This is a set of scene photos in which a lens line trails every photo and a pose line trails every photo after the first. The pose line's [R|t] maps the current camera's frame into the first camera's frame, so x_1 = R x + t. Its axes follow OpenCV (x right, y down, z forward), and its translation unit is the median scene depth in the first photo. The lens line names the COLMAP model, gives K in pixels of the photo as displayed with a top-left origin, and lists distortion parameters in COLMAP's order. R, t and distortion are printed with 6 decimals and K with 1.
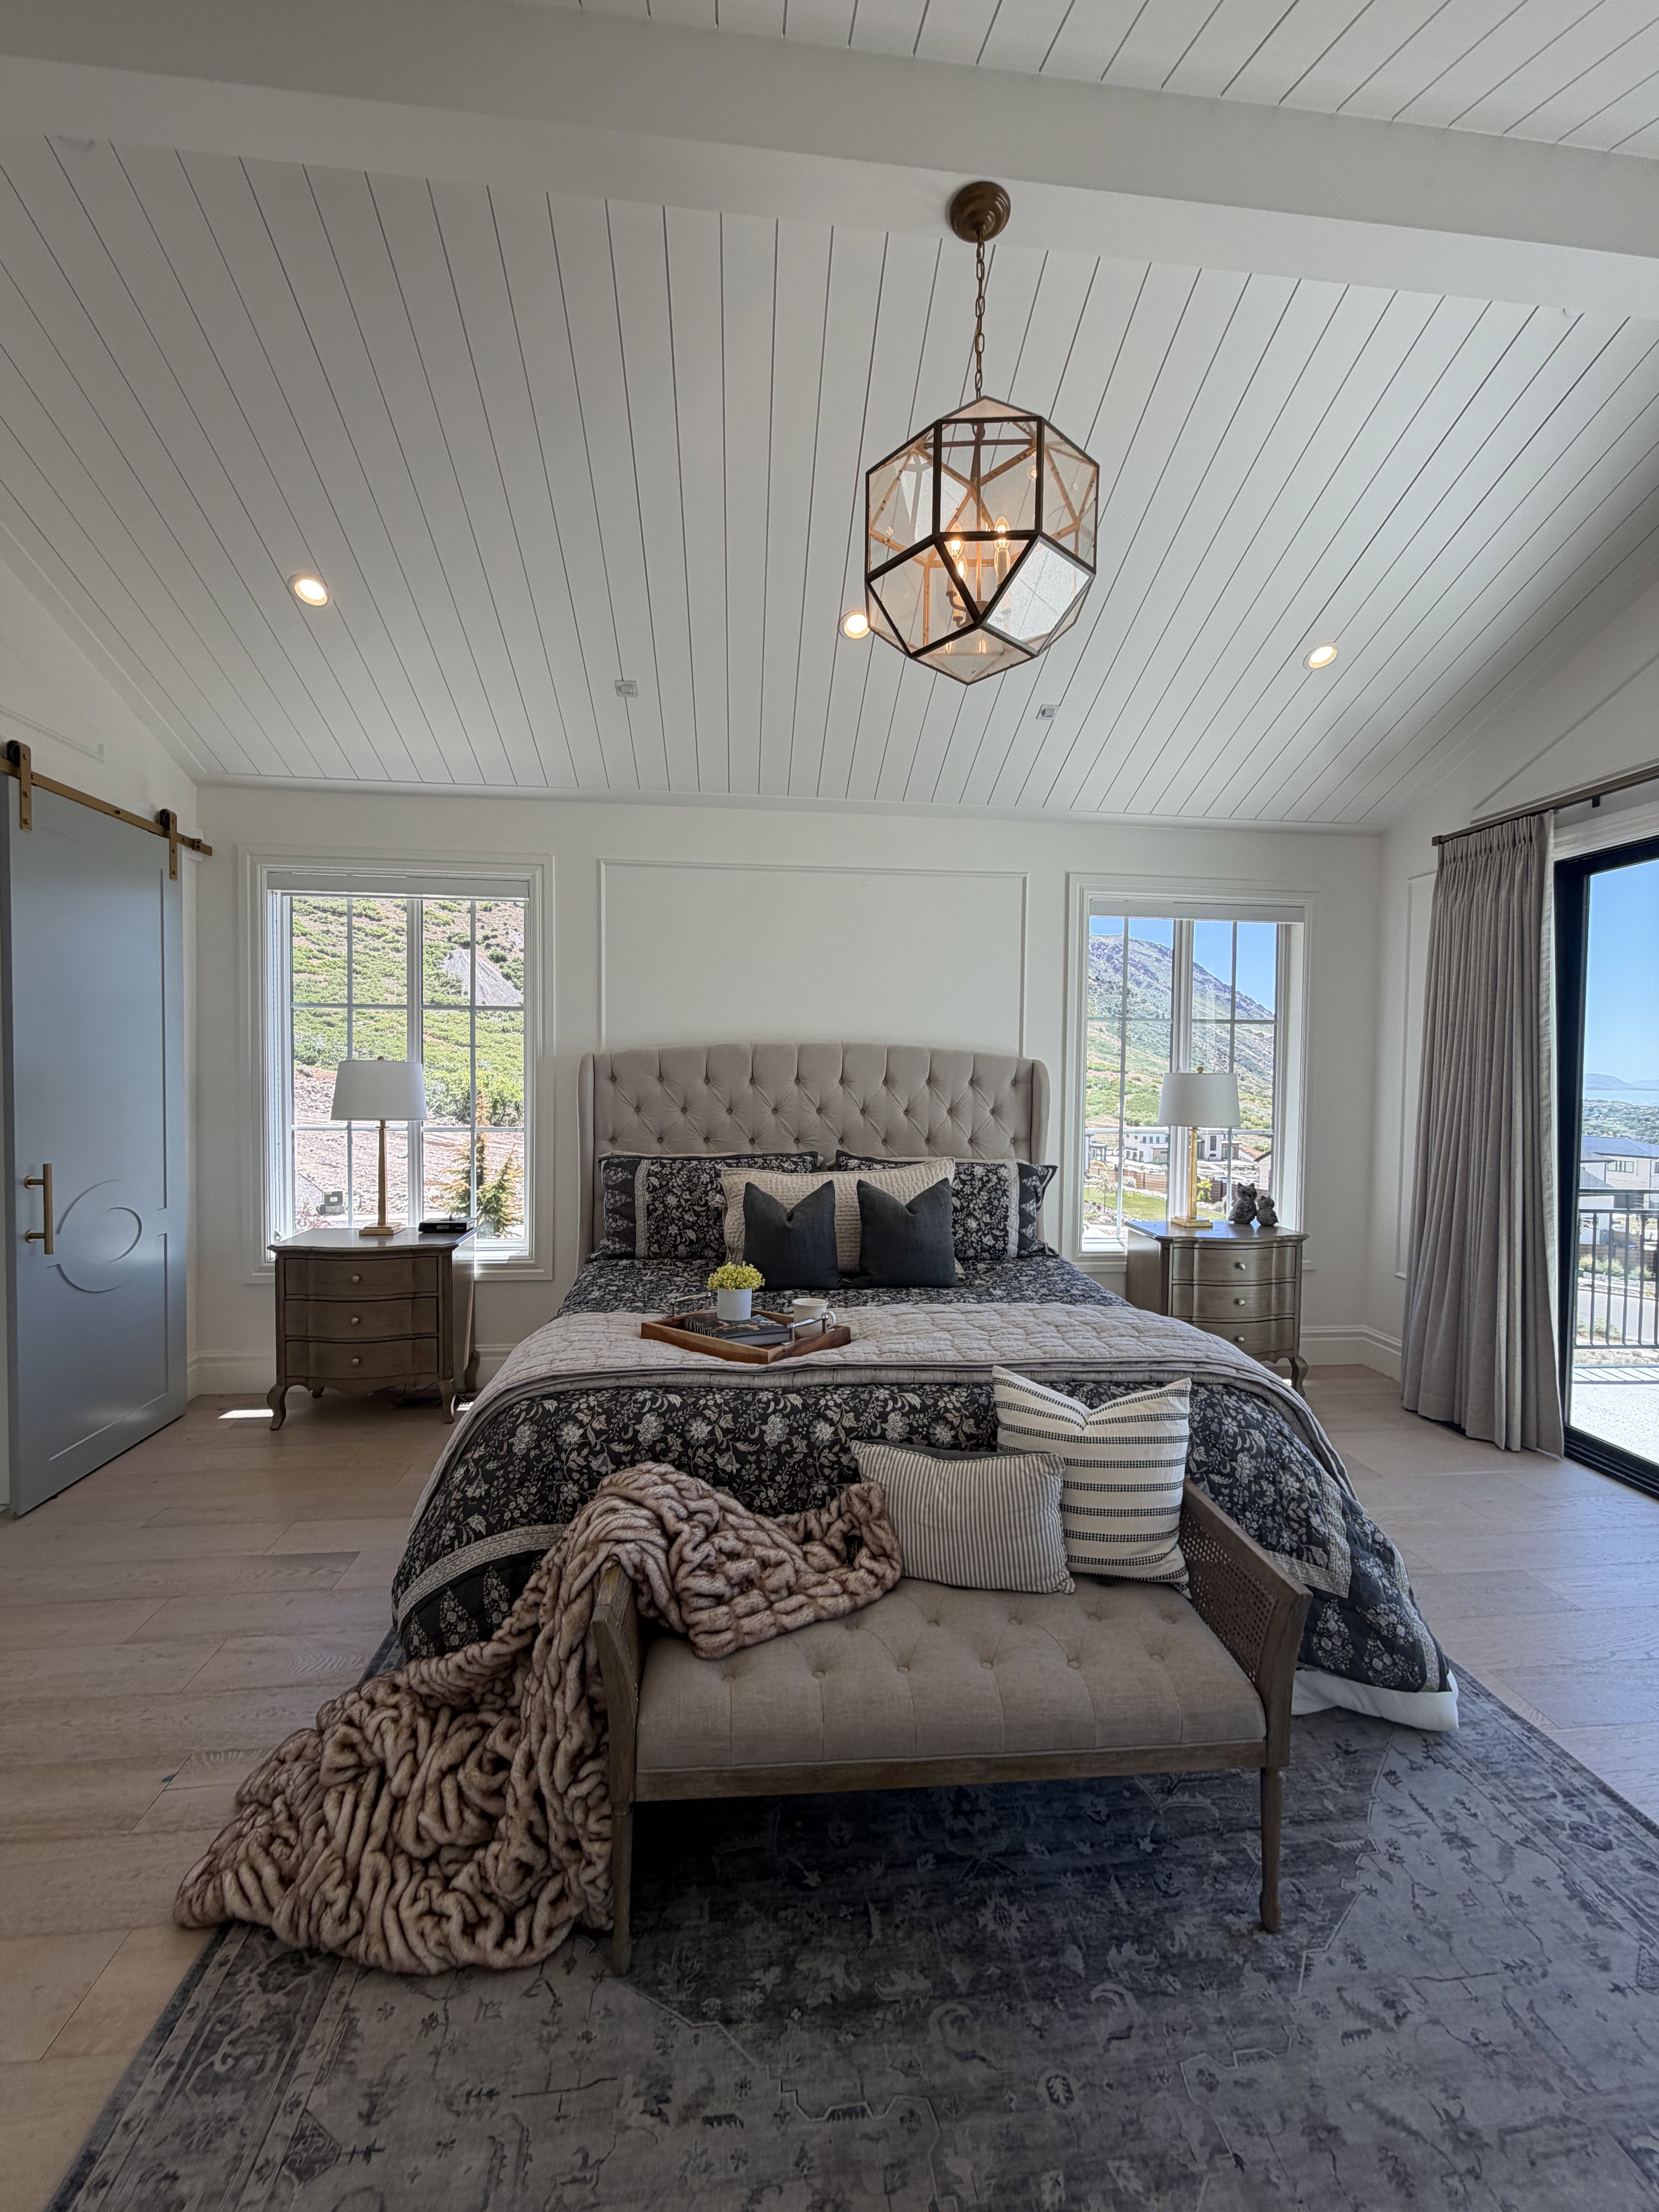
lens RADIAL K [[884.7, 0, 833.1], [0, 884.7, 1112.5], [0, 0, 1]] dist [-0.001652, 0.000452]
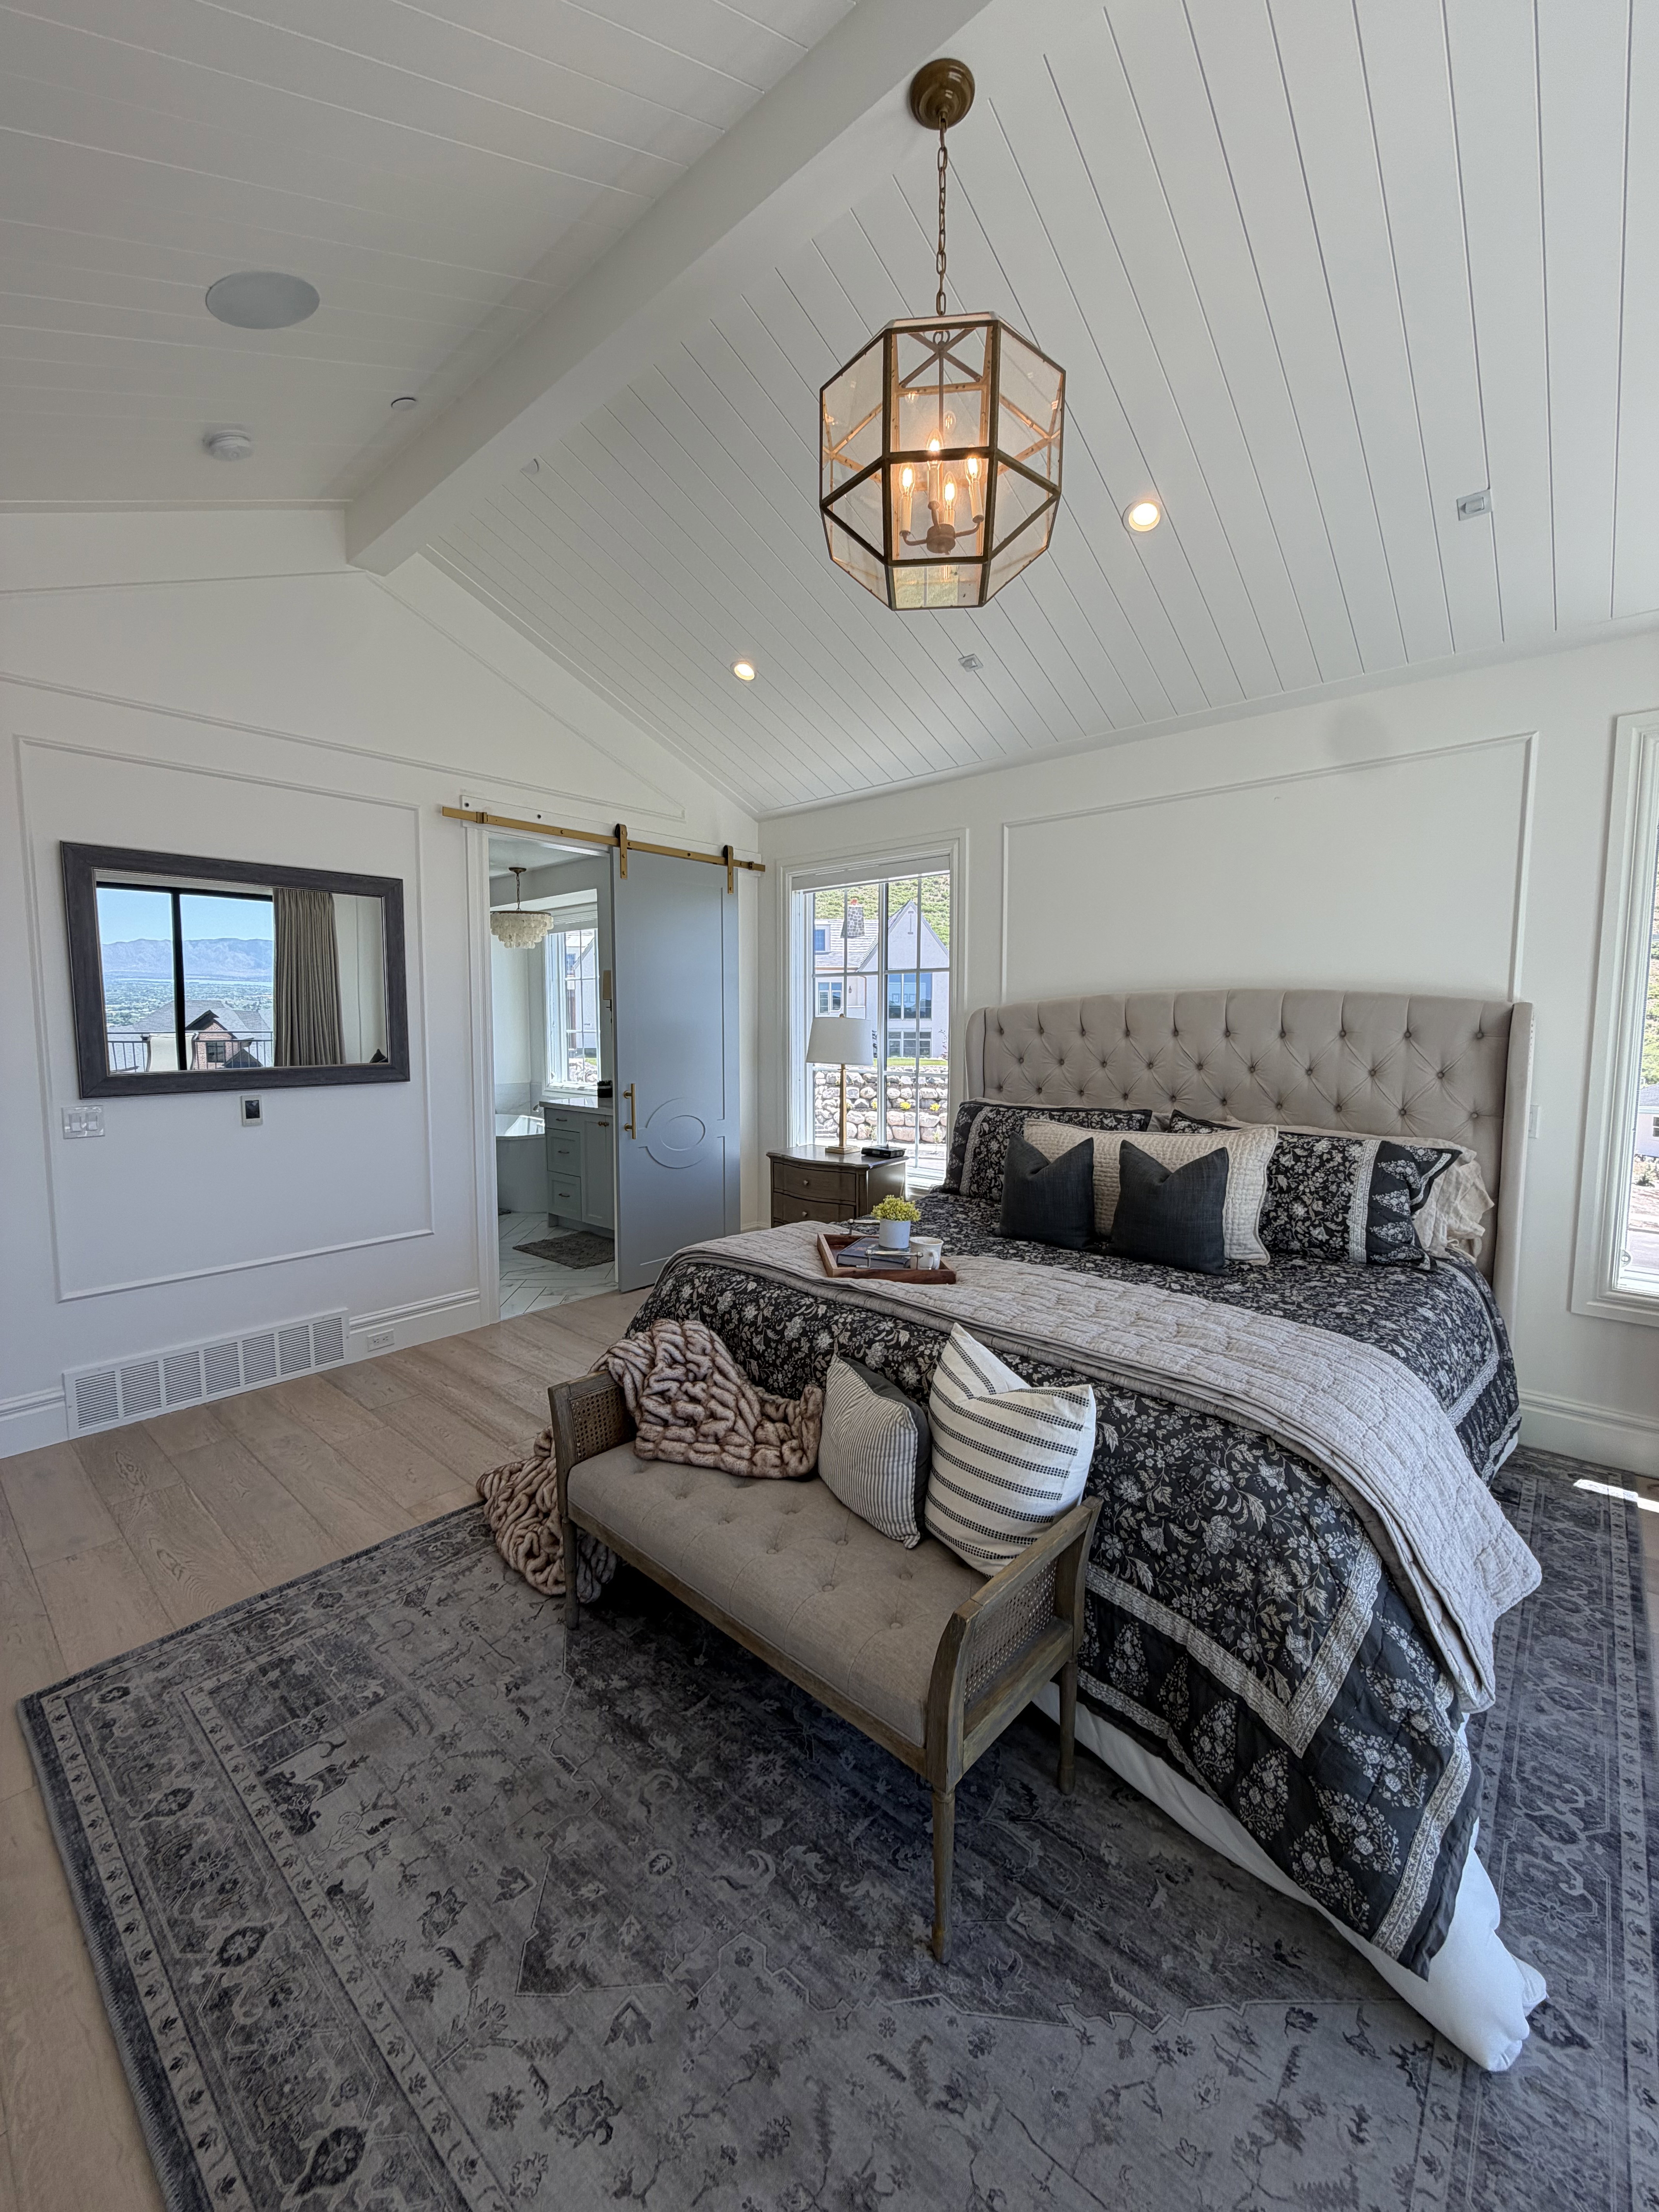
lens RADIAL K [[884.7, 0, 826.7], [0, 884.7, 1115.1], [0, 0, 1]] dist [-0.001652, 0.000452]
pose [[0.668479, 0.068507, -0.740569, 0.760280], [-0.028800, 0.997386, 0.066267, -0.002914], [0.743173, -0.022970, 0.668705, 0.235184]]
